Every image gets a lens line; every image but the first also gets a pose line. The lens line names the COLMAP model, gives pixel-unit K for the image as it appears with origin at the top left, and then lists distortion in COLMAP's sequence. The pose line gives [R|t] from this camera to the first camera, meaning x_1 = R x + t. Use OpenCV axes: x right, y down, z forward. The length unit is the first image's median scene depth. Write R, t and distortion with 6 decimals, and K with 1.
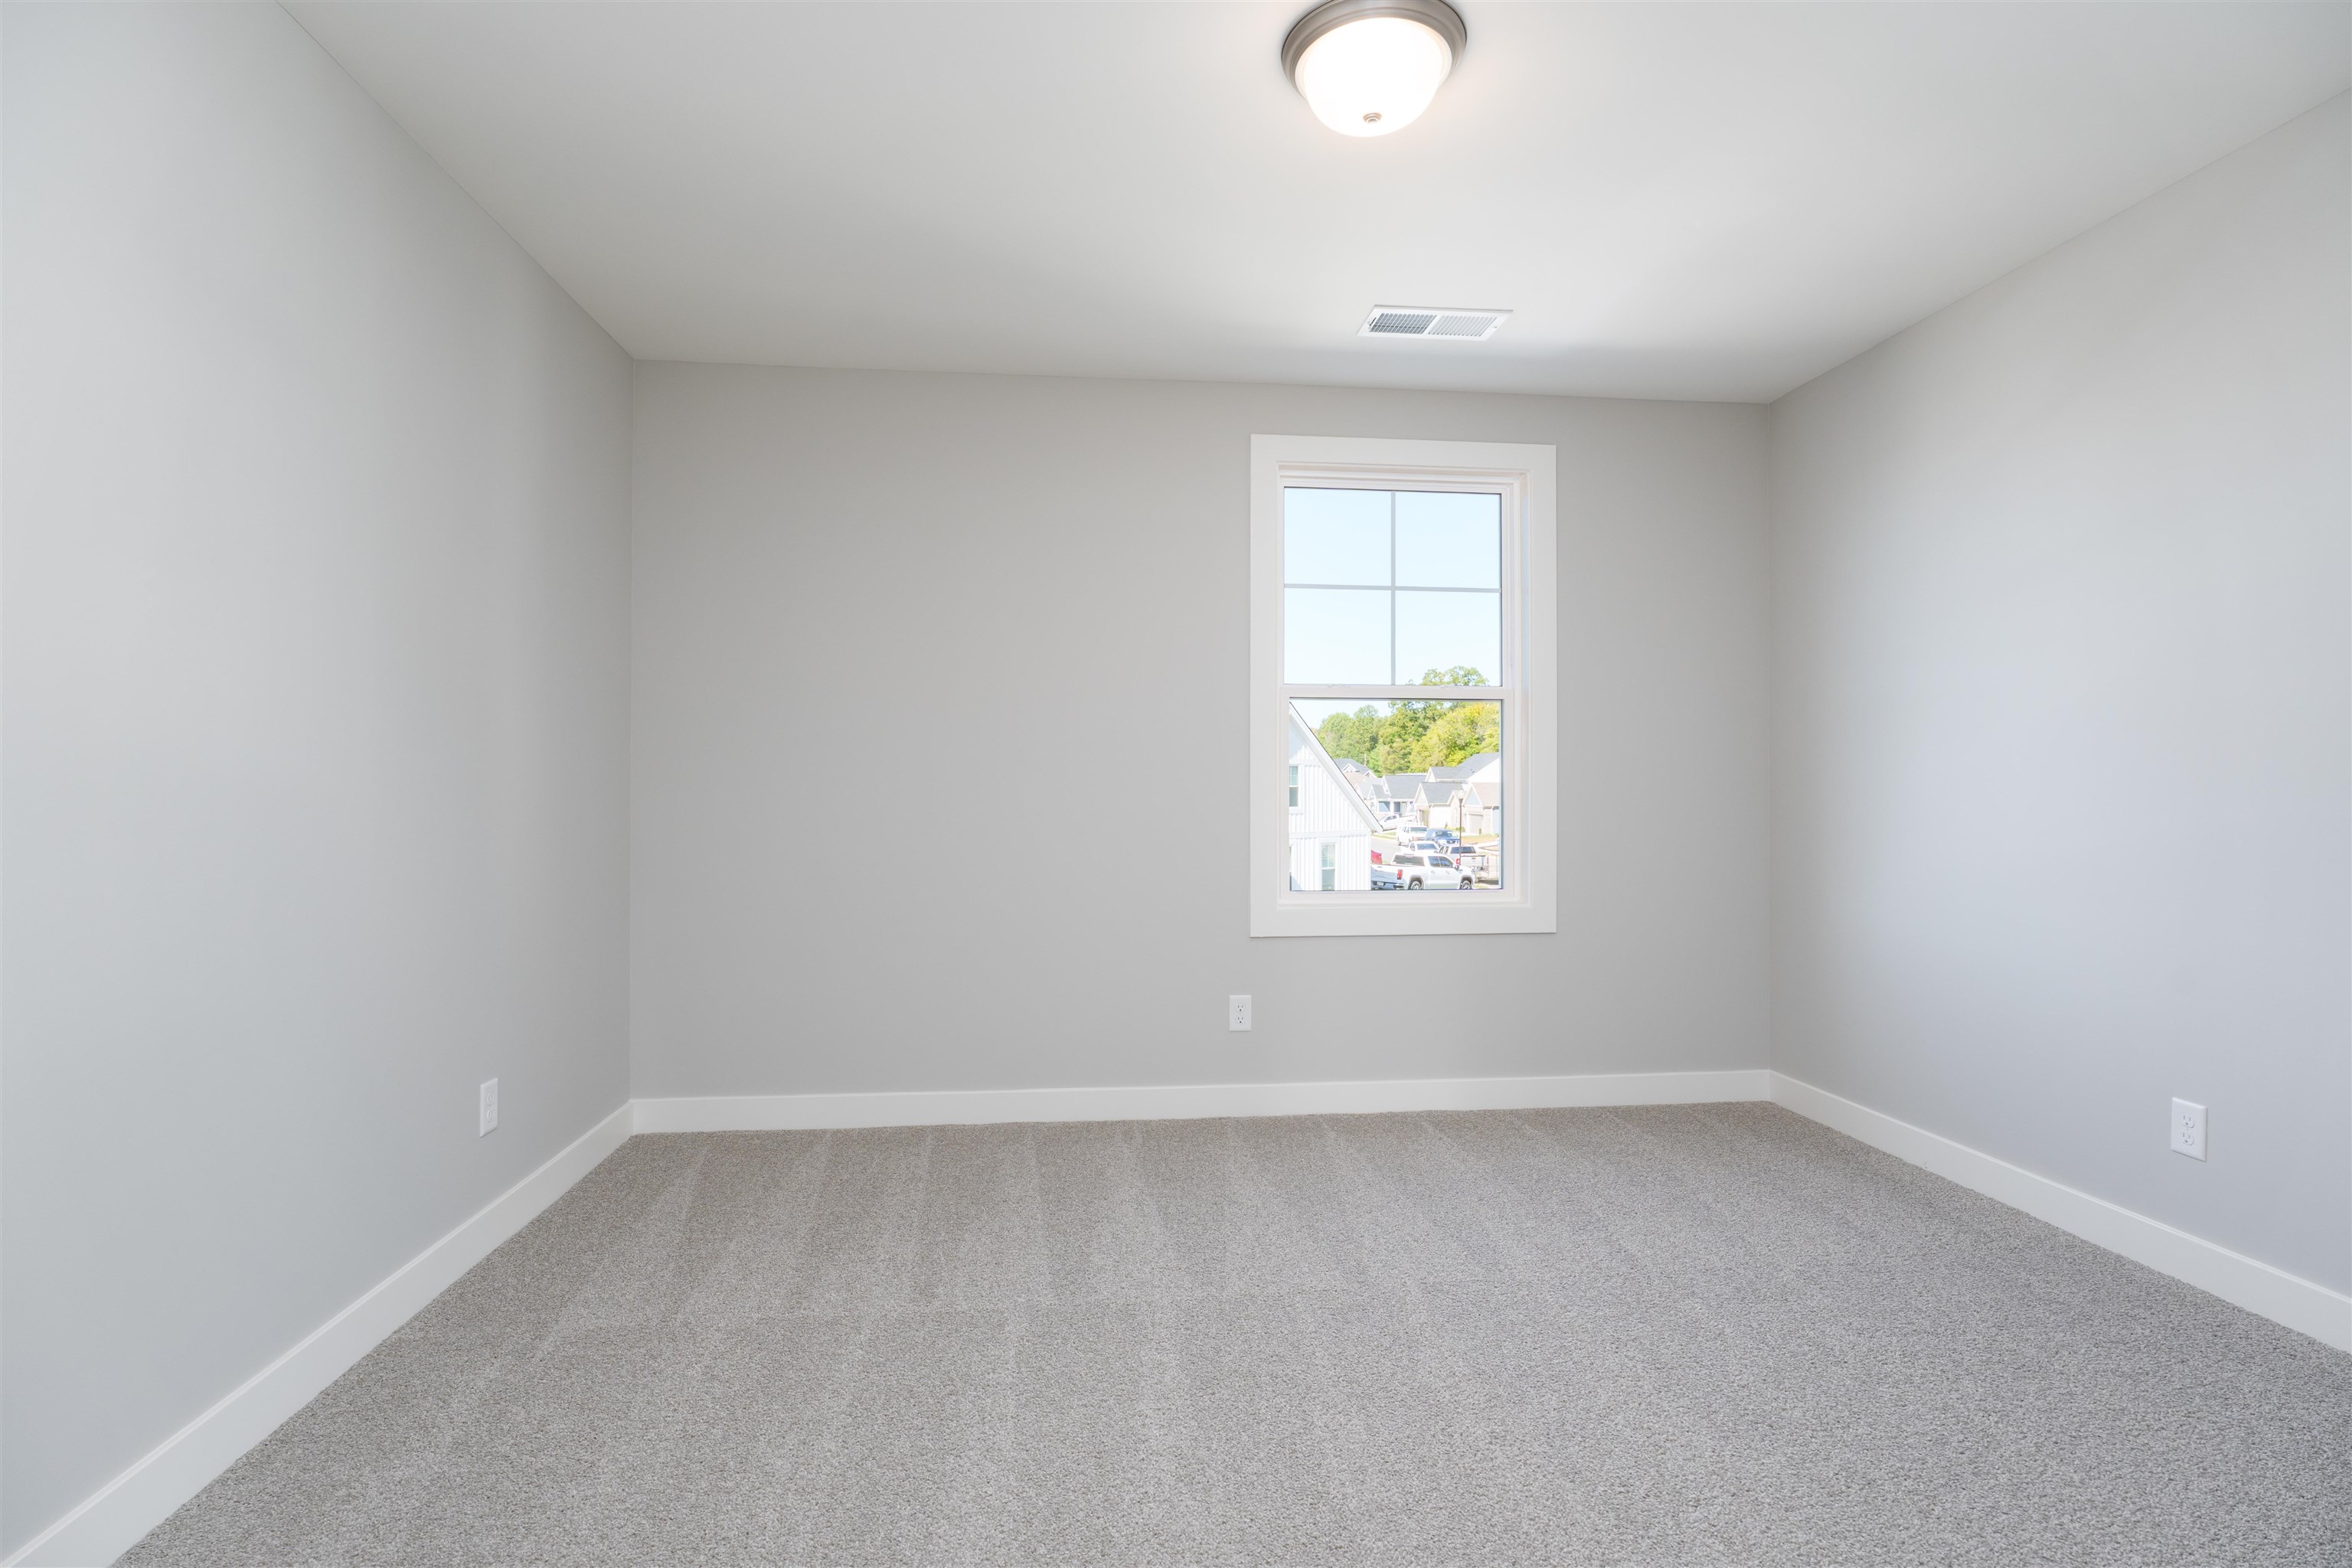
lens RADIAL K [[1214.9, 0, 1183.5], [0, 1214.9, 783.7], [0, 0, 1]] dist [-0.031013, -0.000086]
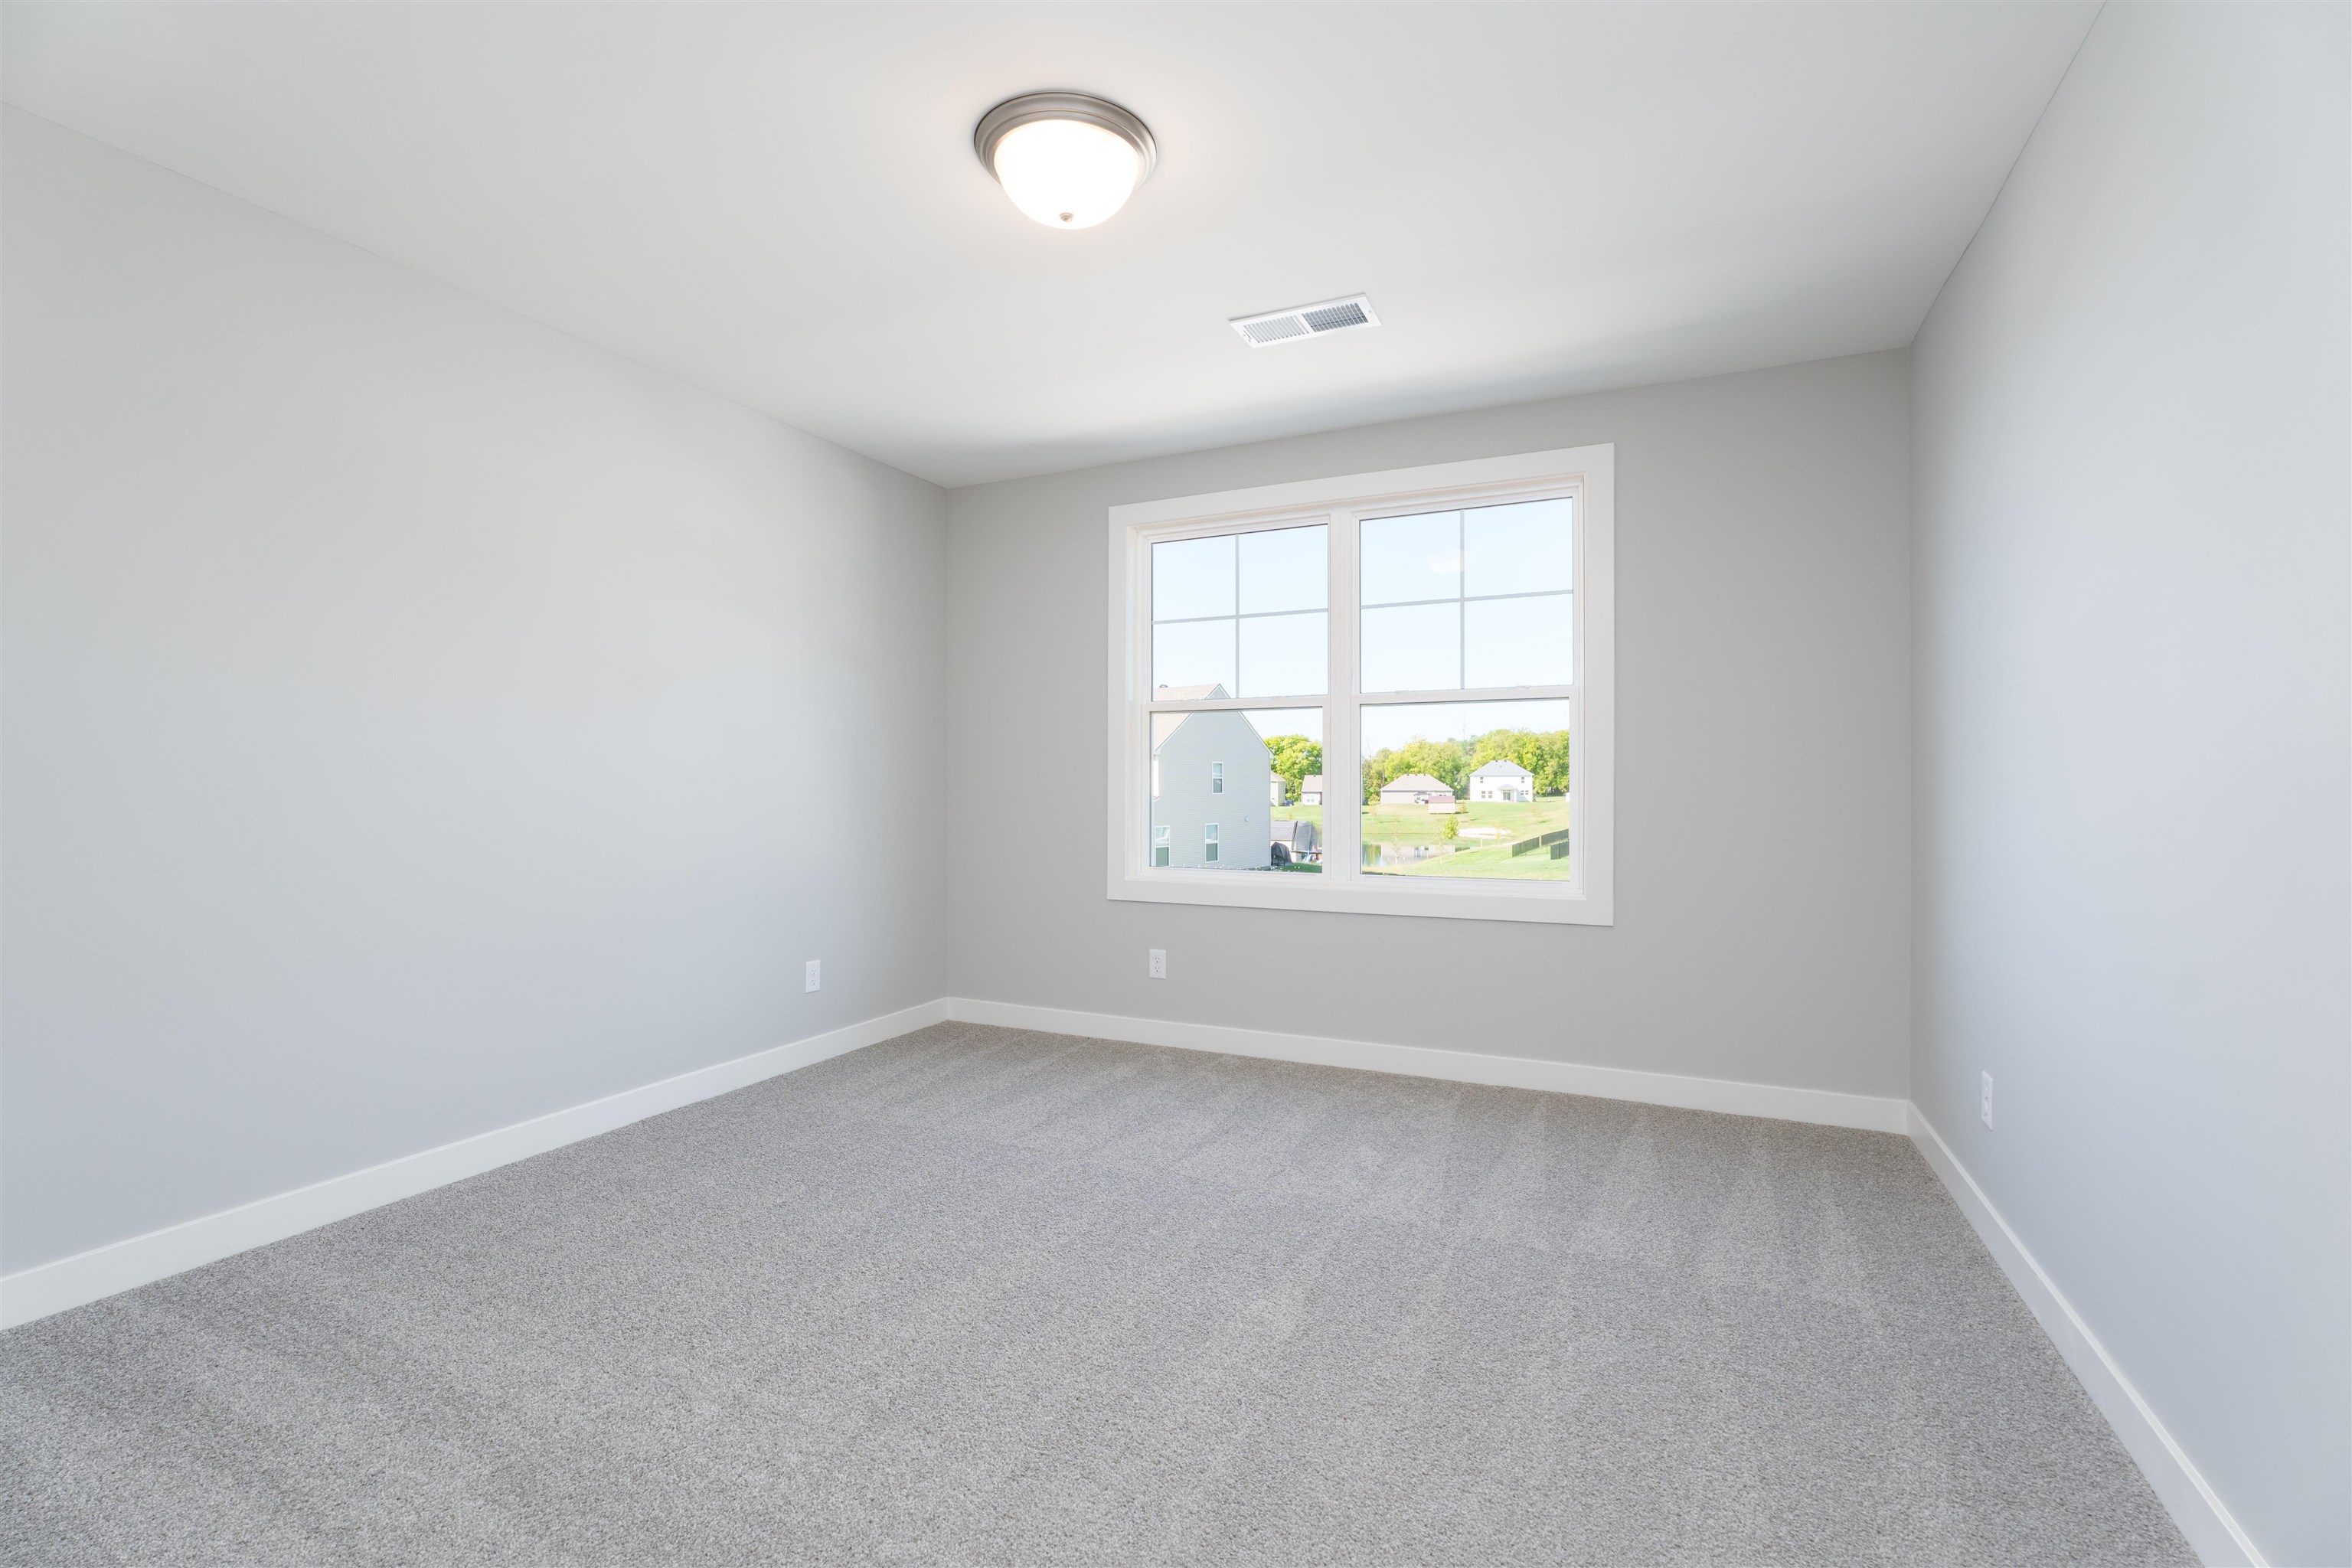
lens RADIAL K [[1068.4, 0, 1135.0], [0, 1068.4, 784.0], [0, 0, 1]] dist [0.001625, -0.000562]
pose [[0.855133, -0.003775, -0.518395, 0.625873], [0.004553, 0.999990, 0.000228, 0.002535], [0.518389, -0.002555, 0.855141, 0.049250]]
